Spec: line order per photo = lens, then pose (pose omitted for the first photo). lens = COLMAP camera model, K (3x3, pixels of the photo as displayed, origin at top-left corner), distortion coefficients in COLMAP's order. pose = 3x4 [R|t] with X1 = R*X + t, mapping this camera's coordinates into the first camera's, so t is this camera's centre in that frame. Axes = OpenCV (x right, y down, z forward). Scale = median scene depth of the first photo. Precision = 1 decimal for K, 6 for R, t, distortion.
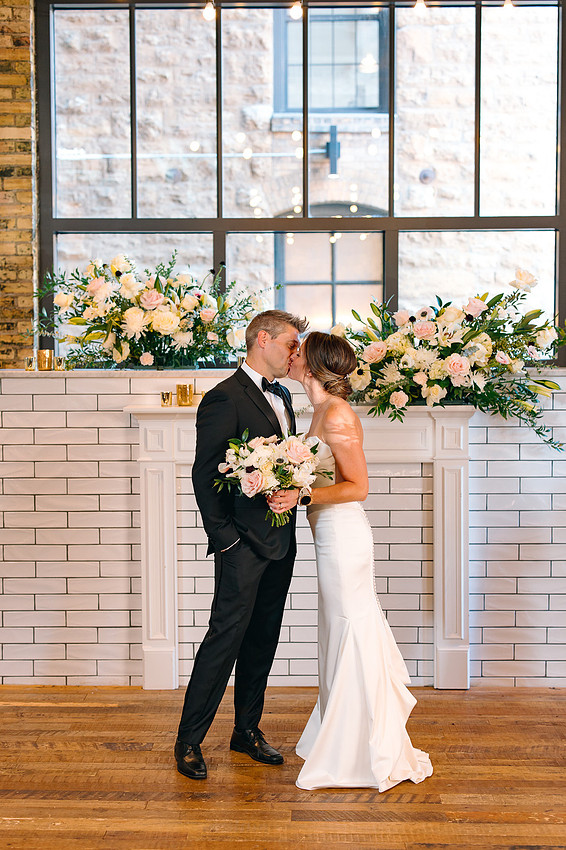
lens RADIAL K [[1180.6, 0, 285.4], [0, 1180.6, 428.3], [0, 0, 1]] dist [0.007701, 0.027339]
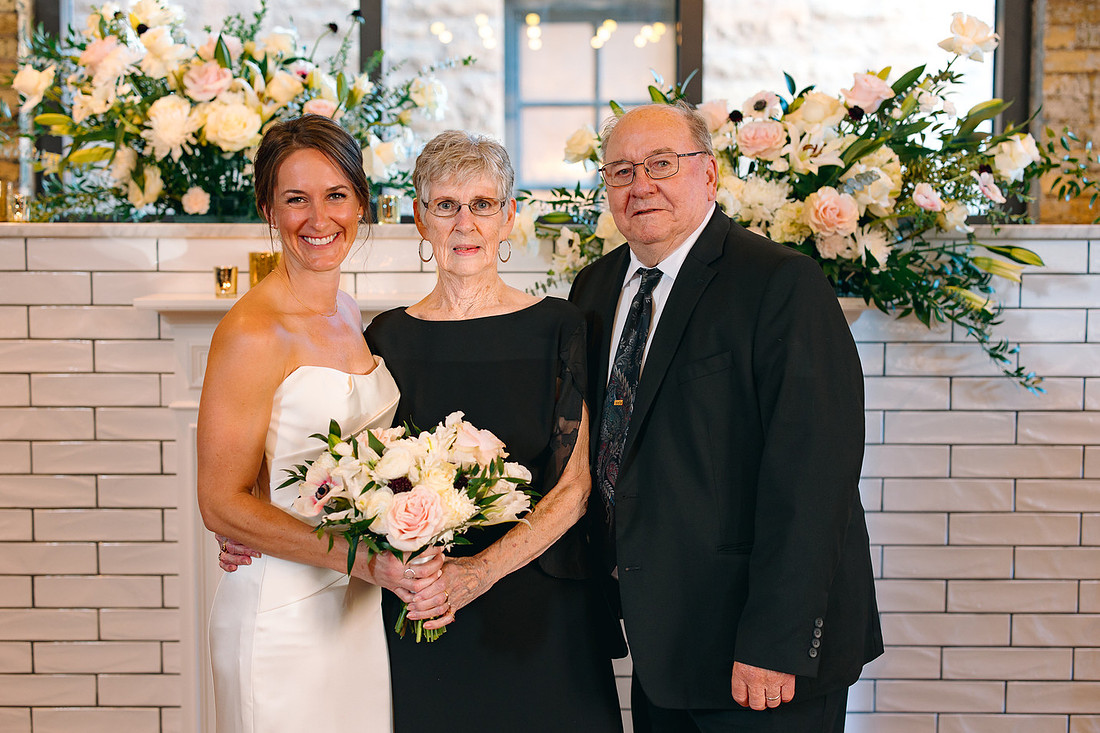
lens RADIAL K [[1615.9, 0, 545.0], [0, 1615.9, 366.2], [0, 0, 1]] dist [0.019688, -0.023016]
pose [[0.999982, 0.005261, 0.002757, 0.026847], [-0.005321, 0.999739, 0.022216, -0.005161], [-0.002640, -0.022230, 0.999749, 0.317343]]
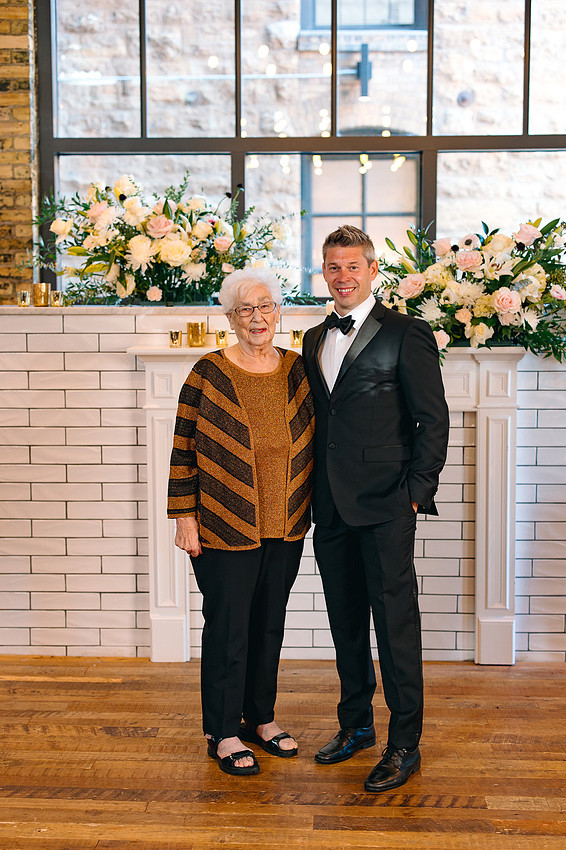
lens RADIAL K [[1200.2, 0, 283.0], [0, 1200.2, 425.0], [0, 0, 1]] dist [0.008626, 0.008614]
pose [[0.999680, 0.003790, -0.024992, 0.002521], [-0.002607, 0.998881, 0.047222, -0.002781], [0.025143, -0.047141, 0.998572, 0.093161]]
